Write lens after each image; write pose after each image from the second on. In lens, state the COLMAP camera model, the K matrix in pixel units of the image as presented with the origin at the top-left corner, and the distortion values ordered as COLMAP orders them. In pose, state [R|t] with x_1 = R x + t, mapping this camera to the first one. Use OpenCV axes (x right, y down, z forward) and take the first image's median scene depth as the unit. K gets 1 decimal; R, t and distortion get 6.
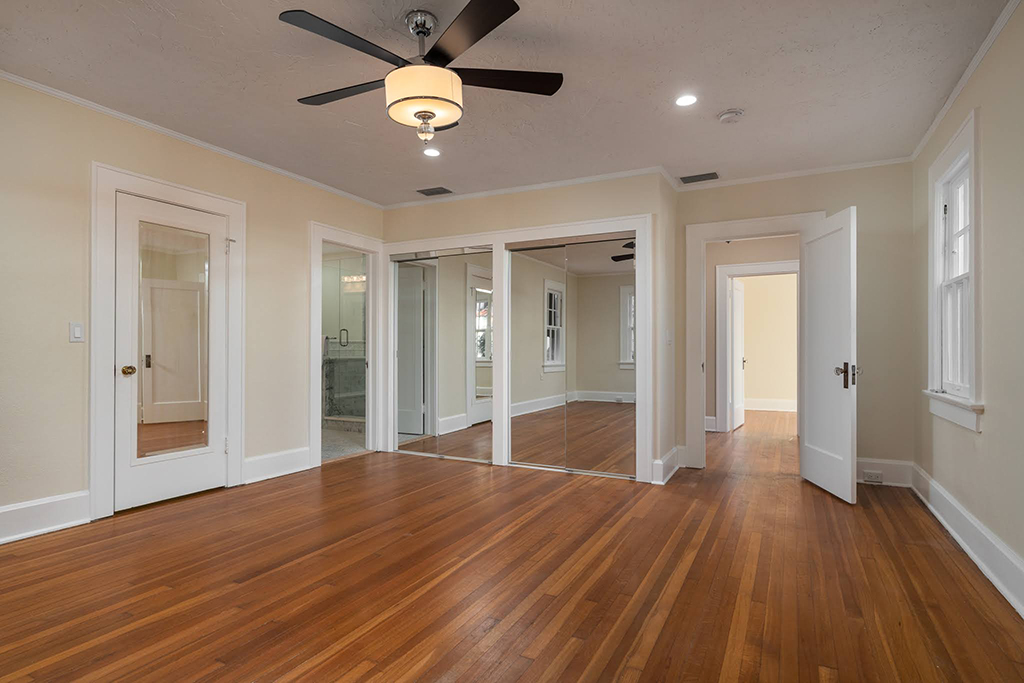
lens RADIAL K [[568.3, 0, 495.7], [0, 568.3, 345.0], [0, 0, 1]] dist [-0.002275, 0.000465]
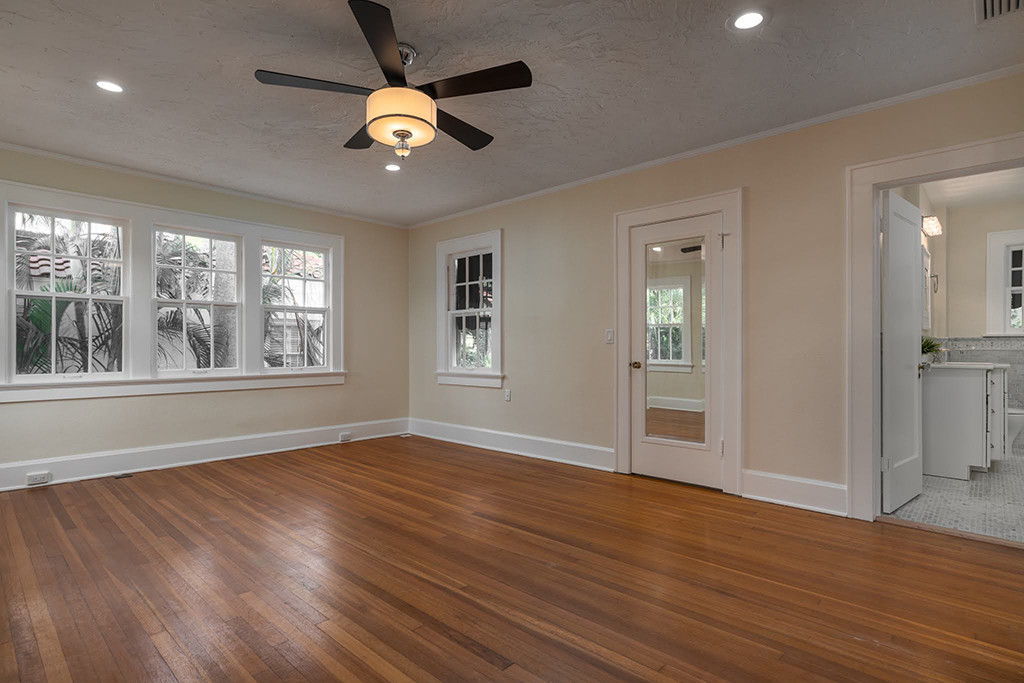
lens RADIAL K [[525.0, 0, 512.0], [0, 525.0, 341.5], [0, 0, 1]] dist [-0.002101, -0.000012]
pose [[-0.266964, -0.013358, -0.963614, 0.645180], [0.003544, 0.999884, -0.014843, 0.010614], [0.963700, -0.007377, -0.266886, 1.194536]]
